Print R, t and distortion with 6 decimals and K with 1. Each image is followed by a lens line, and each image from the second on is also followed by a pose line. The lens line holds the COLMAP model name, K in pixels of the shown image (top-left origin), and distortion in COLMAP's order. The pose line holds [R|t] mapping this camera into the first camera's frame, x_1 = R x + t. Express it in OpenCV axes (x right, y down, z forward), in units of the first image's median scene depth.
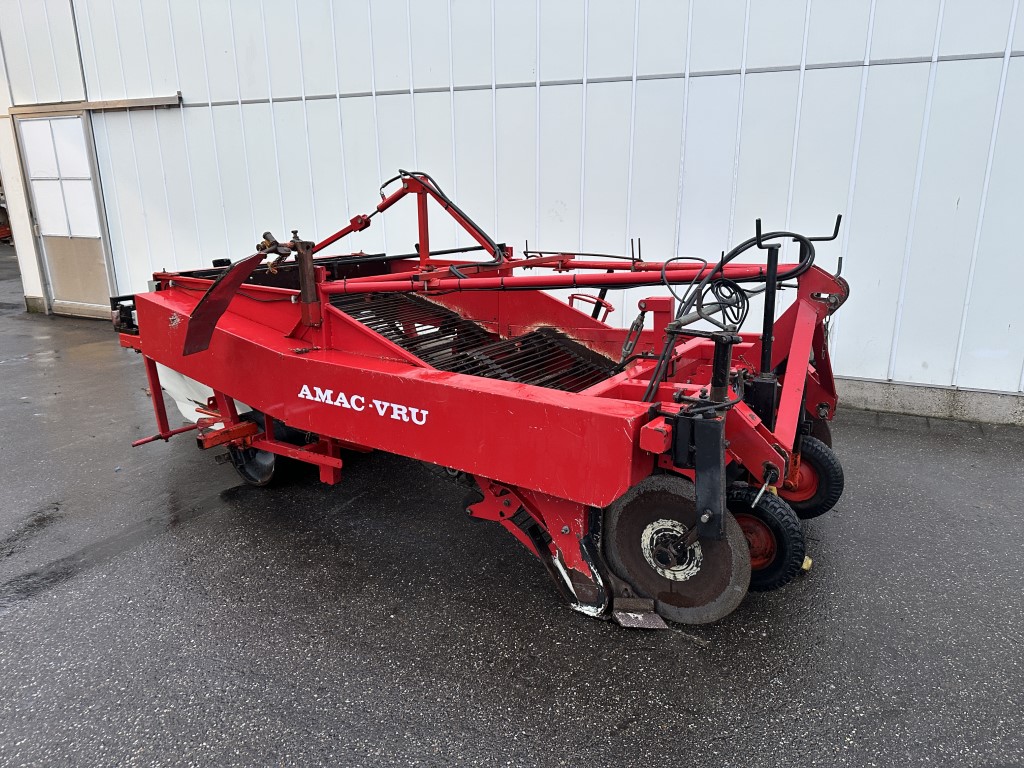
lens RADIAL K [[718.8, 0, 514.0], [0, 718.8, 378.5], [0, 0, 1]] dist [0.033117, -0.008467]
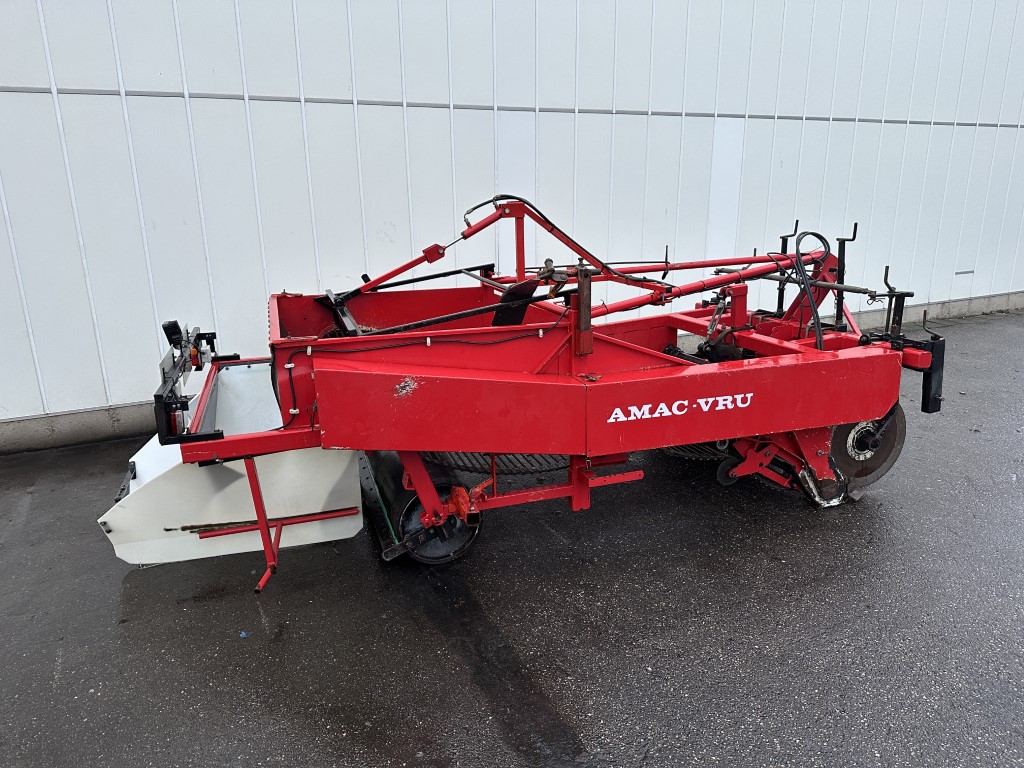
lens RADIAL K [[718.8, 0, 511.4], [0, 718.8, 389.6], [0, 0, 1]] dist [0.033117, -0.008467]
pose [[0.635024, -0.216833, 0.741436, -1.180015], [0.218330, 0.971044, 0.096987, -0.154270], [-0.740997, 0.100289, 0.663977, 0.453438]]
